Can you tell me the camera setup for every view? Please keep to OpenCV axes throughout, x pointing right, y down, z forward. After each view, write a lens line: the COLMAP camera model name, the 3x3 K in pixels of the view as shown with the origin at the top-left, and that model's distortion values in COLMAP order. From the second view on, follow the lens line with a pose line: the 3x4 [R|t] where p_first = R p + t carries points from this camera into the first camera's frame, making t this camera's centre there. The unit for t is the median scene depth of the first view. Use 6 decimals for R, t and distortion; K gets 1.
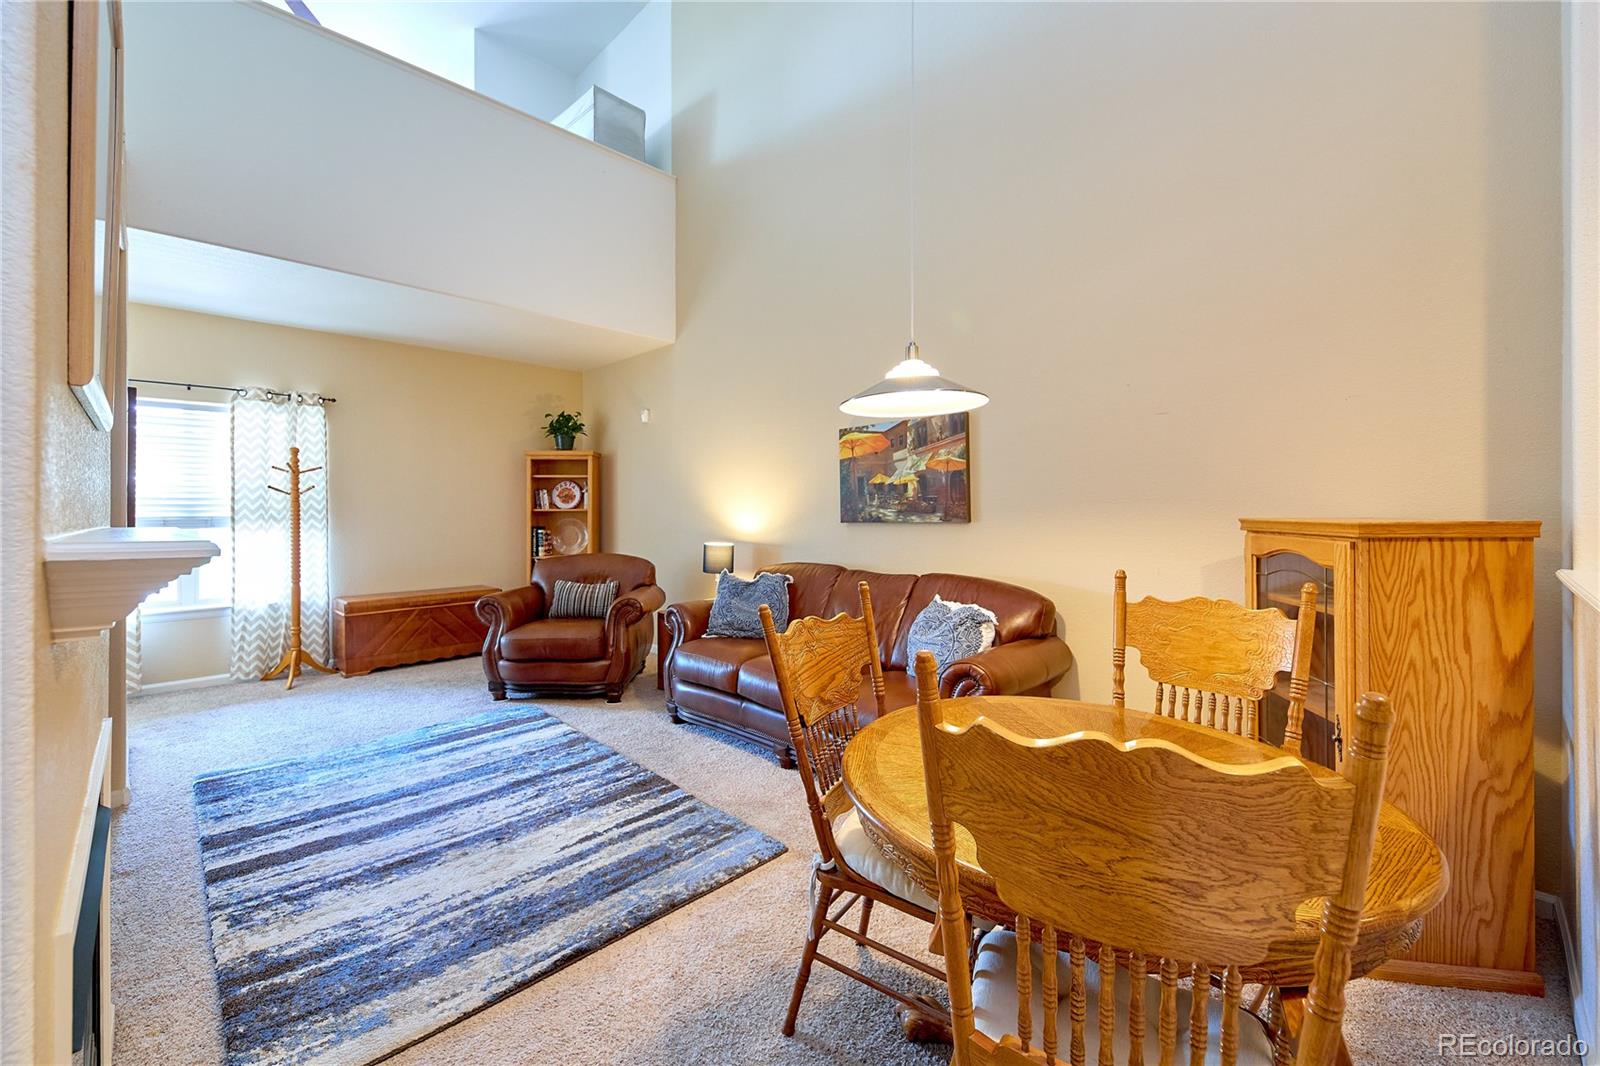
lens RADIAL K [[623.5, 0, 763.7], [0, 623.5, 506.8], [0, 0, 1]] dist [0.013315, -0.001731]
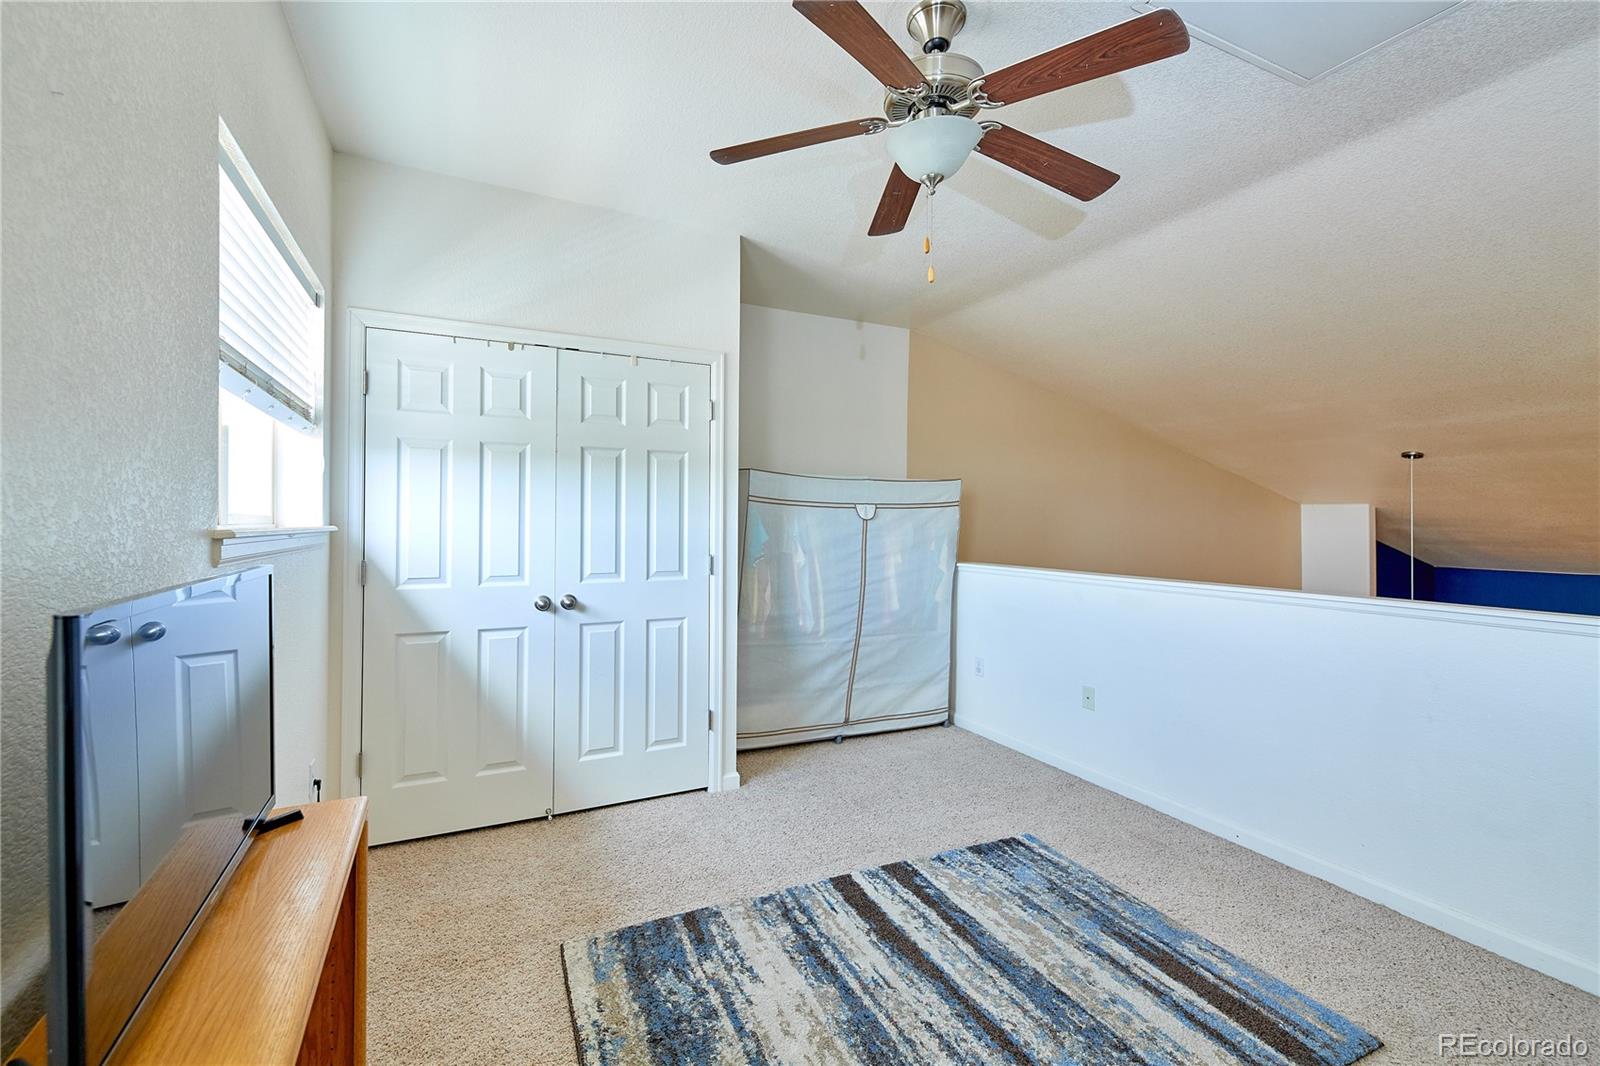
lens RADIAL K [[681.9, 0, 795.3], [0, 681.9, 519.0], [0, 0, 1]] dist [0.011633, -0.006331]
pose [[-0.304411, -0.002448, -0.952537, 0.336523], [-0.012099, 0.999926, 0.001297, -0.110396], [0.952464, 0.011919, -0.304419, 0.816074]]
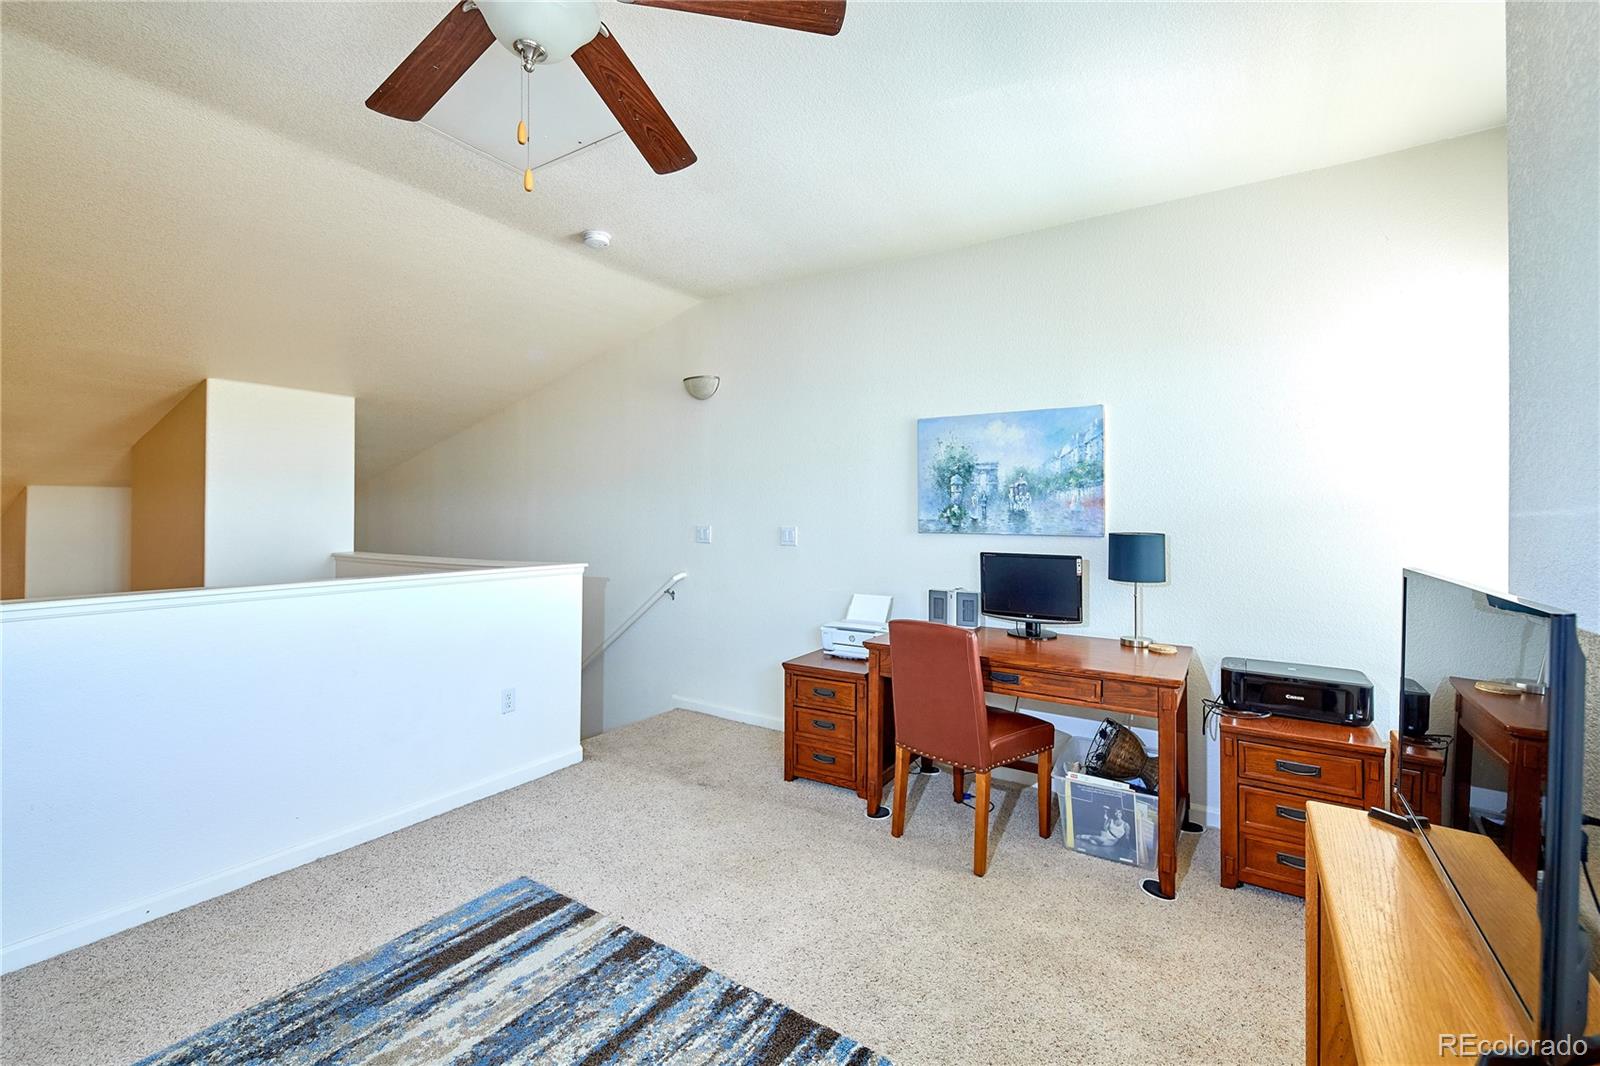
lens RADIAL K [[681.9, 0, 782.1], [0, 681.9, 510.7], [0, 0, 1]] dist [0.011633, -0.006331]
pose [[0.980096, 0.002422, 0.198509, -0.279932], [-0.001348, 0.999984, -0.005544, -0.110151], [-0.198520, 0.005166, 0.980083, 0.193551]]
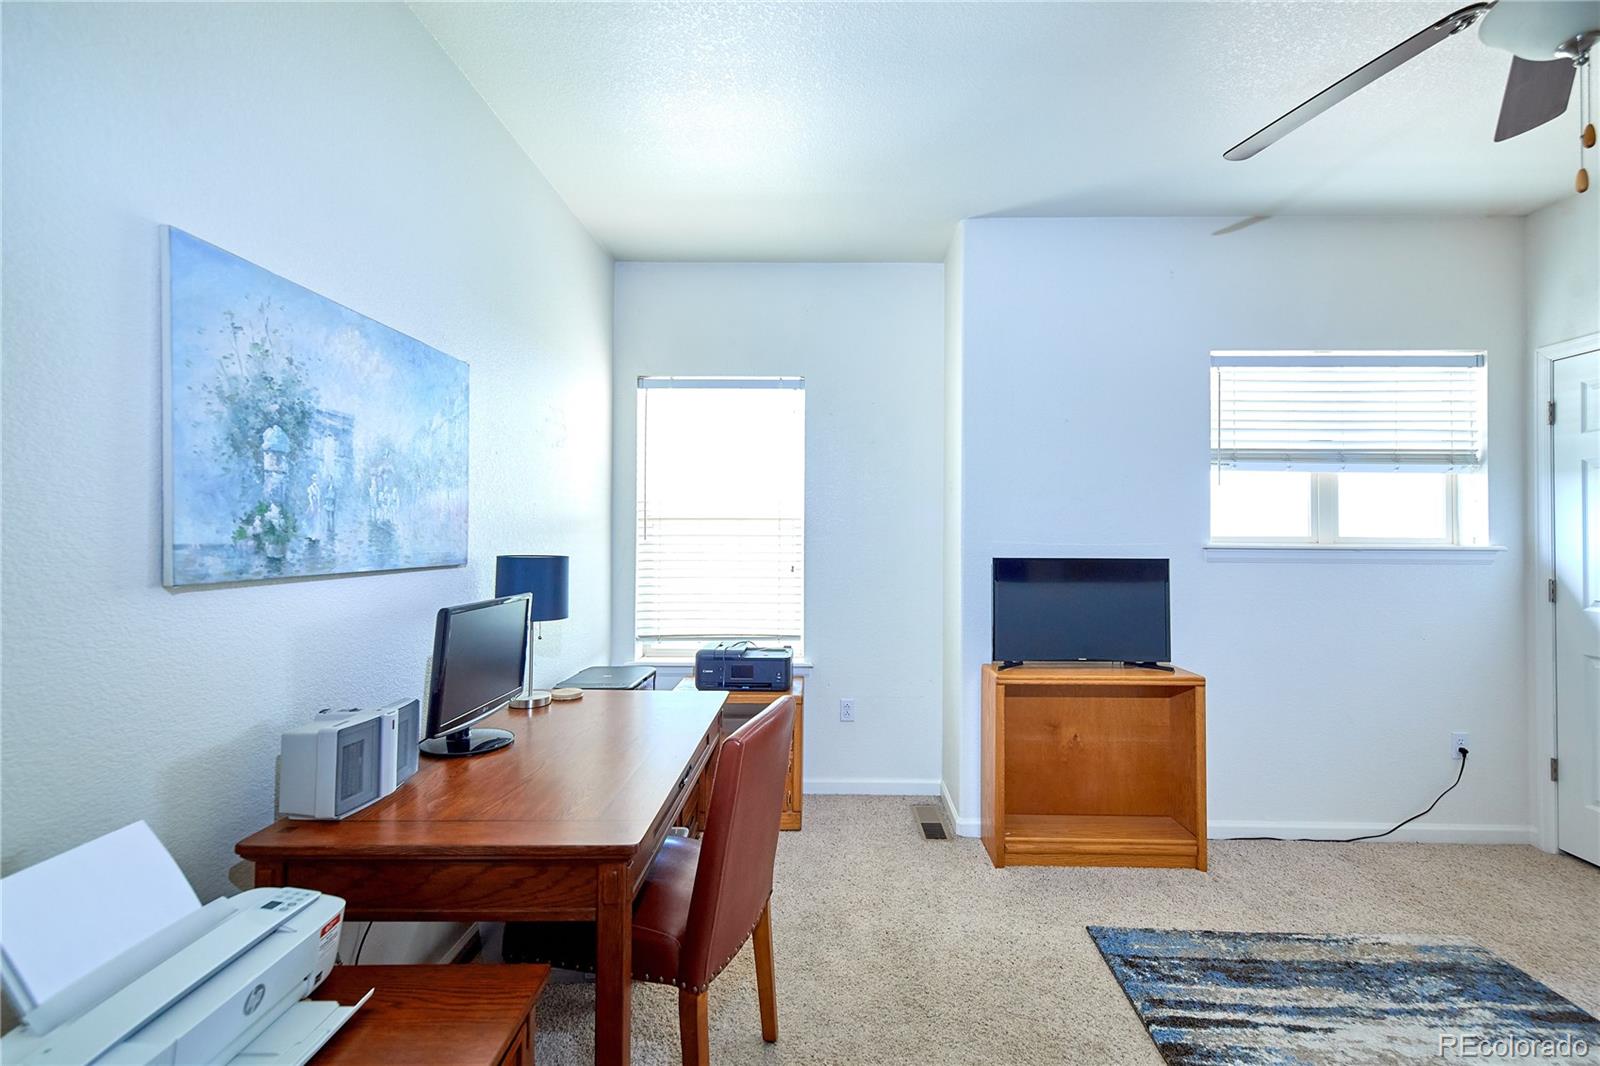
lens RADIAL K [[681.9, 0, 806.0], [0, 681.9, 527.5], [0, 0, 1]] dist [0.011633, -0.006331]
pose [[-0.699894, 0.005705, 0.714223, -0.327816], [-0.002487, 0.999943, -0.010424, -0.107640], [-0.714242, -0.009072, -0.699840, 1.457385]]
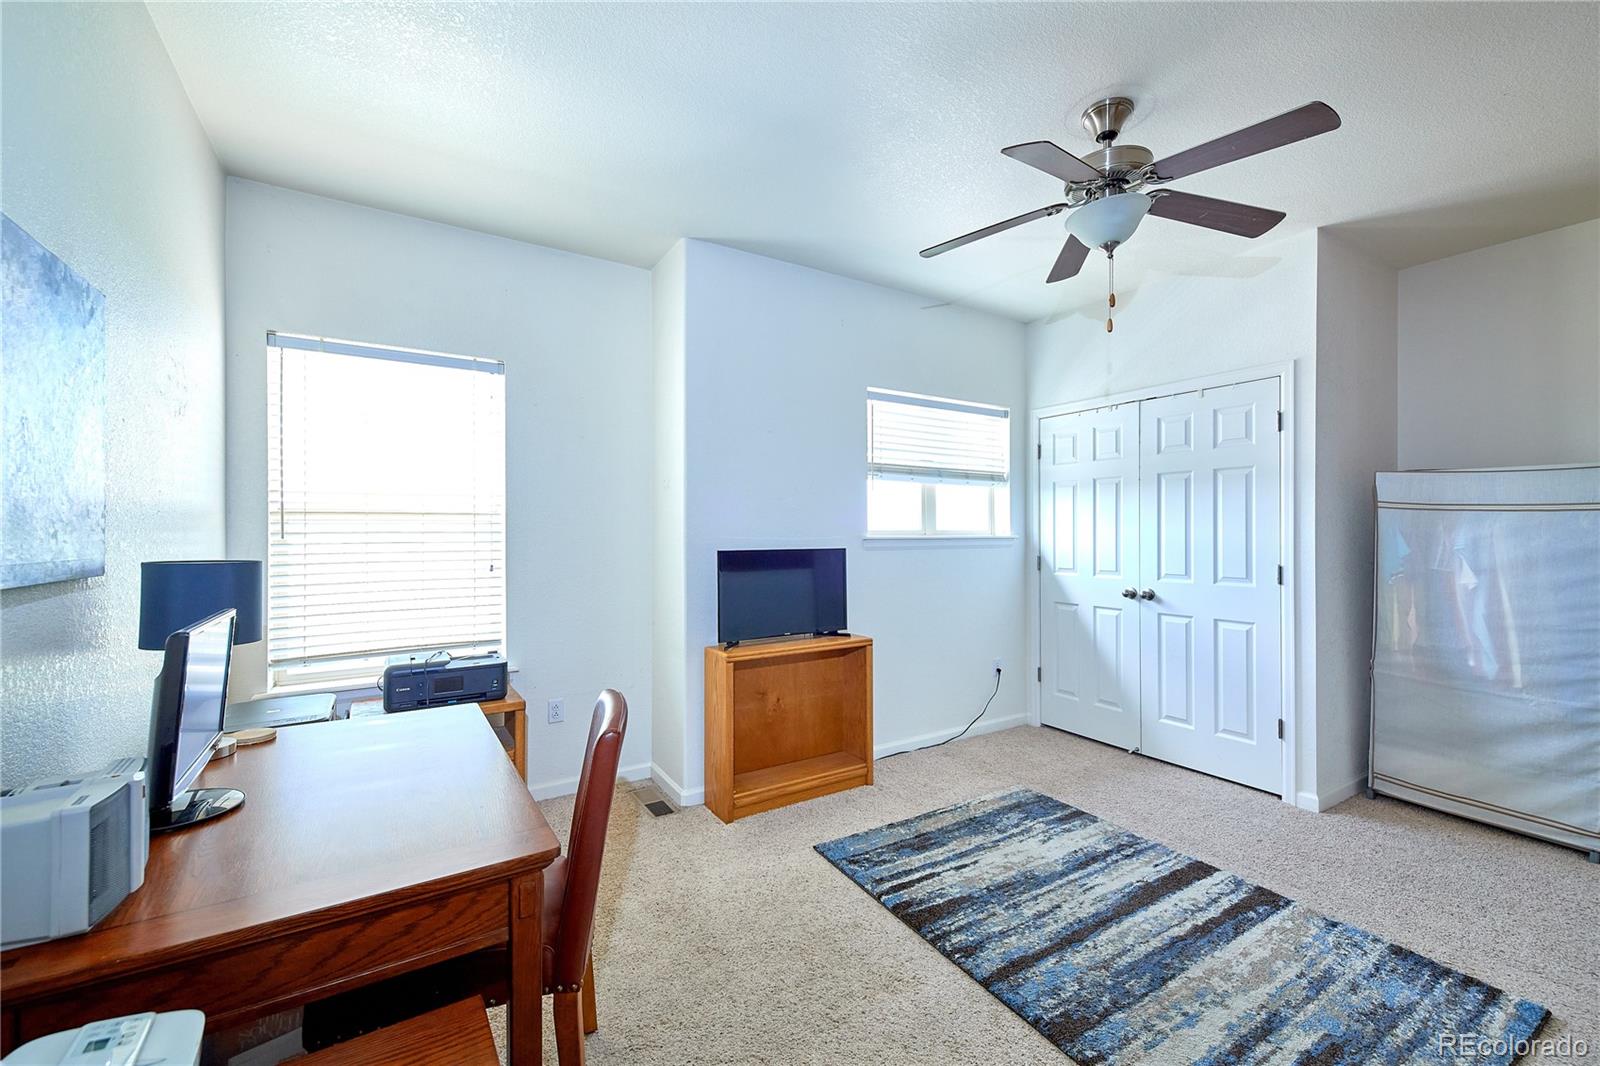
lens RADIAL K [[681.9, 0, 827.8], [0, 681.9, 523.2], [0, 0, 1]] dist [0.011633, -0.006331]
pose [[-0.983008, 0.002655, 0.183543, -0.183240], [0.001774, 0.999986, -0.004963, -0.113618], [-0.183554, -0.004553, -0.982999, 1.633335]]
